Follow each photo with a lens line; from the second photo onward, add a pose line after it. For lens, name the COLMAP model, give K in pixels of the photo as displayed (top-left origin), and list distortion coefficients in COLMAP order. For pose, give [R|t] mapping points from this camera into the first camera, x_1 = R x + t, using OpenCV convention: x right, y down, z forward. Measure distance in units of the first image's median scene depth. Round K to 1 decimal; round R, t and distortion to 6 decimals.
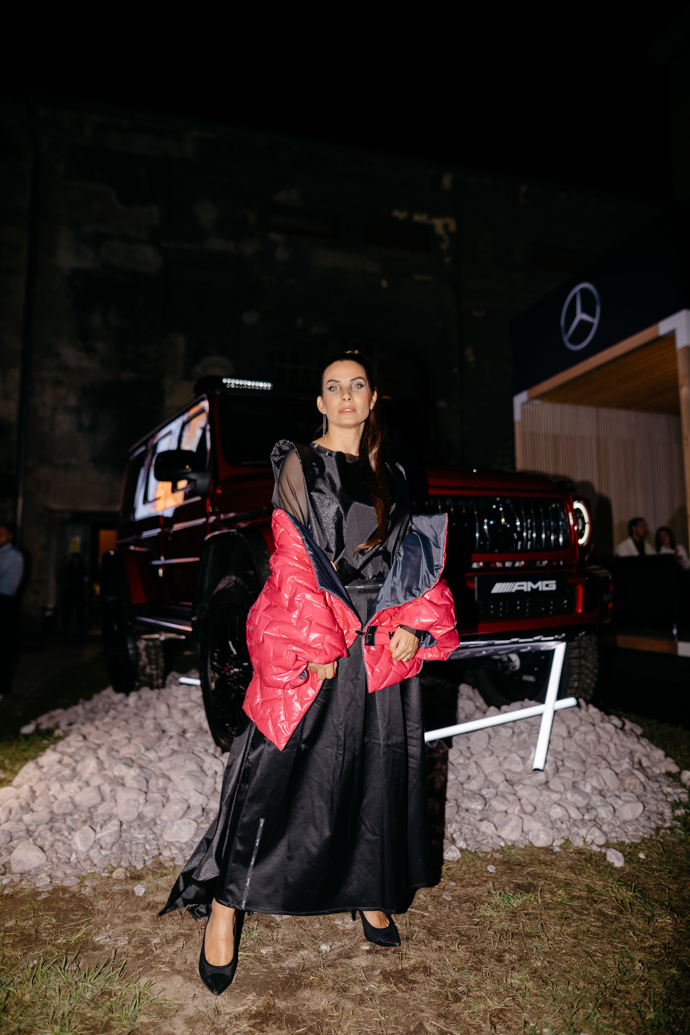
lens RADIAL K [[708.4, 0, 345.0], [0, 708.4, 517.5], [0, 0, 1]] dist [-0.055922, 0.052580]
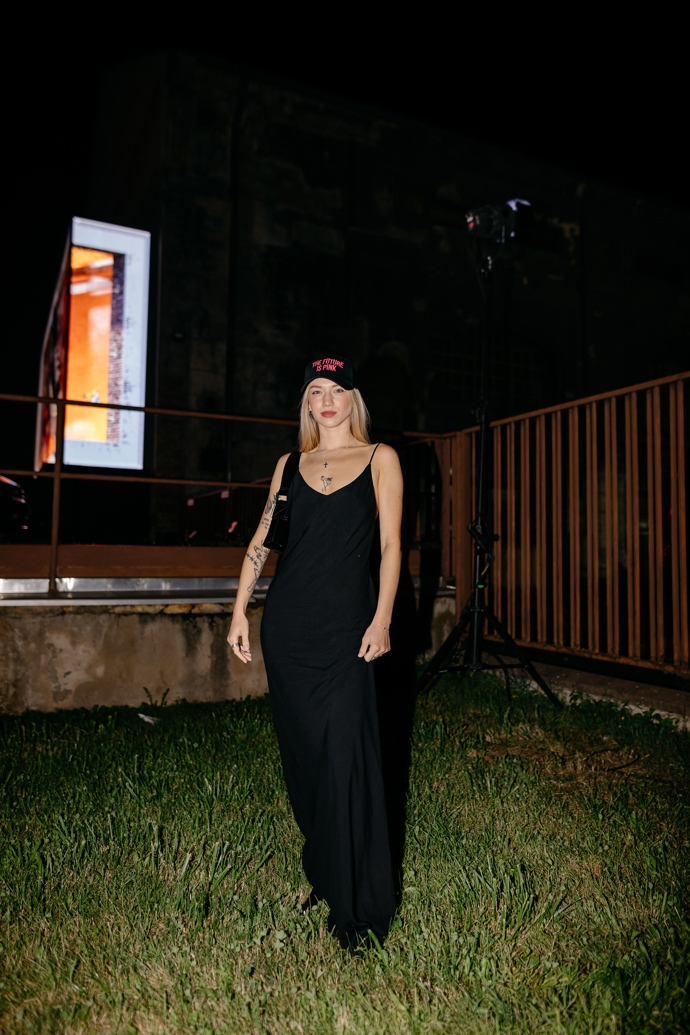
lens RADIAL K [[708.4, 0, 345.0], [0, 708.4, 517.5], [0, 0, 1]] dist [-0.055922, 0.052580]
pose [[0.985895, 0.015955, 0.166602, -0.453120], [-0.022343, 0.999082, 0.036539, -0.003452], [-0.165867, -0.039746, 0.985347, -0.033969]]
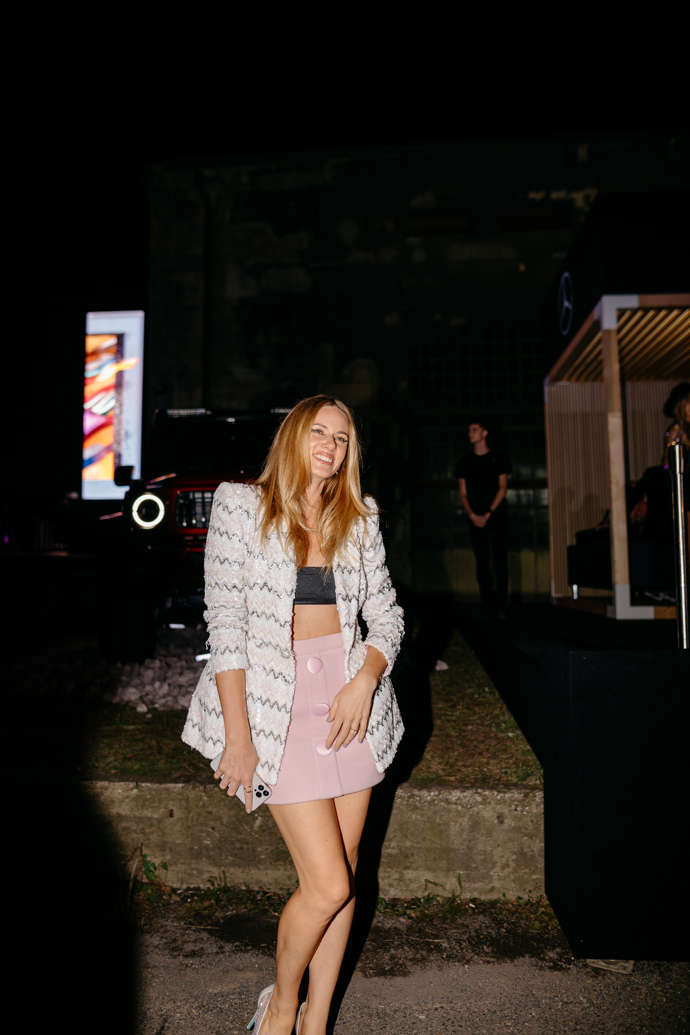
lens RADIAL K [[708.4, 0, 345.0], [0, 708.4, 517.5], [0, 0, 1]] dist [-0.055922, 0.052580]
pose [[0.935164, -0.036382, -0.352341, 0.187343], [0.044542, 0.998894, 0.015079, 0.003382], [0.351403, -0.029796, 0.935750, -0.060530]]
